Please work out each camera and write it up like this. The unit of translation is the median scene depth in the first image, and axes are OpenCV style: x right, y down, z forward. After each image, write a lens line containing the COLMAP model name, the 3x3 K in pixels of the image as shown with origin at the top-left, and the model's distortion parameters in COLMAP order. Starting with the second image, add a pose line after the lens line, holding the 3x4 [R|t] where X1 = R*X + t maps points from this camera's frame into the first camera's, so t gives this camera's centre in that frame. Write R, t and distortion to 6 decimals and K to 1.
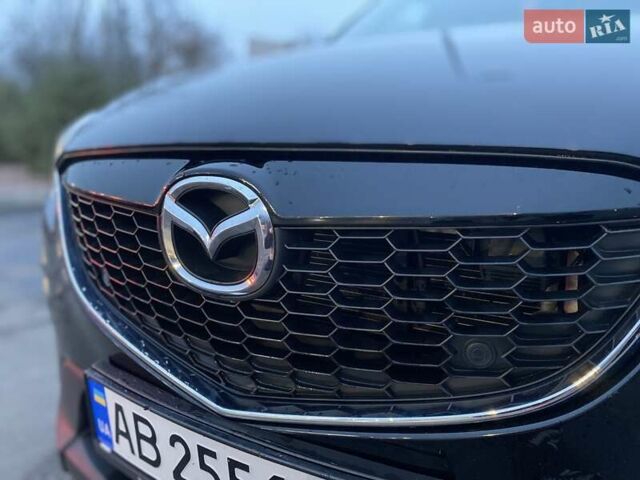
lens RADIAL K [[484.3, 0, 317.6], [0, 484.3, 238.8], [0, 0, 1]] dist [0.038868, -0.041065]
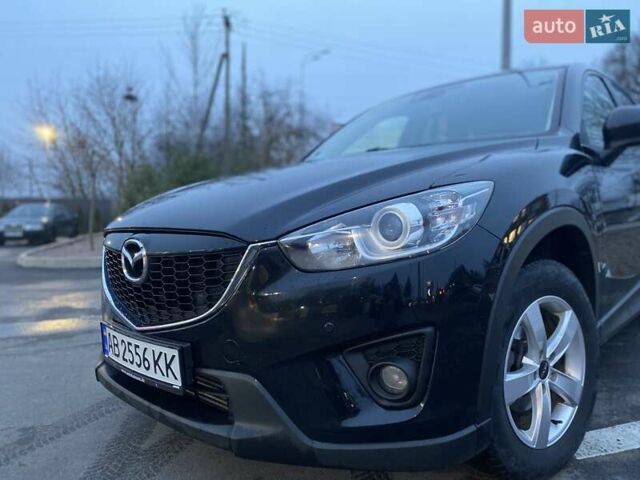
lens RADIAL K [[484.3, 0, 319.4], [0, 484.3, 236.9], [0, 0, 1]] dist [0.038868, -0.041065]
pose [[0.976663, -0.001298, -0.214771, 1.378117], [-0.029437, 0.989736, -0.139847, 0.211603], [0.212748, 0.142905, 0.966600, -1.446703]]
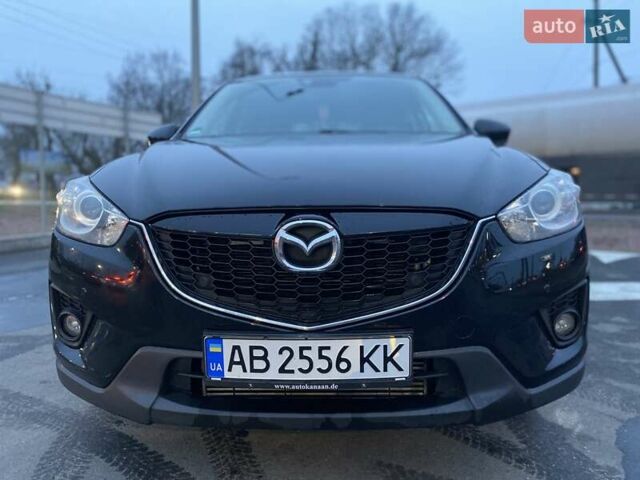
lens RADIAL K [[484.3, 0, 318.7], [0, 484.3, 229.6], [0, 0, 1]] dist [0.038868, -0.041065]
pose [[0.867167, -0.036505, 0.496678, -1.251552], [0.097717, 0.990396, -0.097816, 0.140334], [-0.488337, 0.133357, 0.862406, -0.961428]]
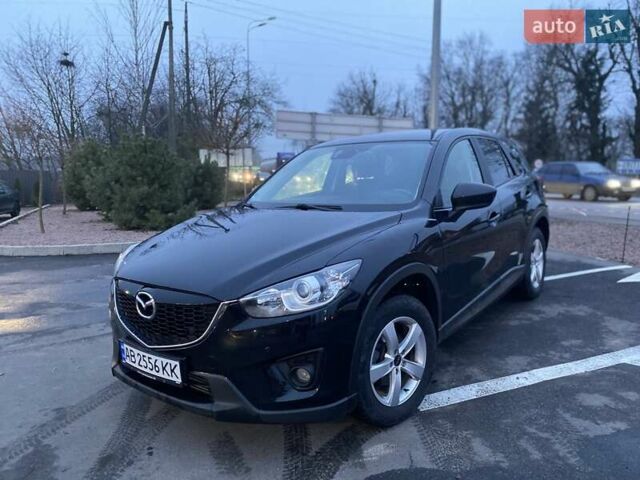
lens RADIAL K [[484.3, 0, 322.8], [0, 484.3, 239.8], [0, 0, 1]] dist [0.038868, -0.041065]
pose [[0.994601, 0.005209, -0.103642, 1.800119], [-0.011793, 0.997943, -0.063011, -0.330528], [0.103101, 0.063893, 0.992617, -3.192387]]
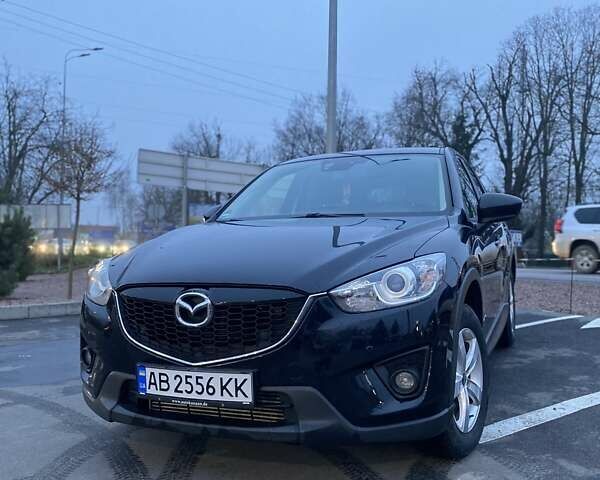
lens RADIAL K [[607.7, 0, 306.8], [0, 607.7, 238.6], [0, 0, 1]] dist [0.034571, 0.000000]
pose [[0.987453, 0.005369, 0.157821, -0.097110], [0.028583, 0.976837, -0.212066, 0.435927], [-0.155304, 0.213916, 0.964428, -3.363784]]
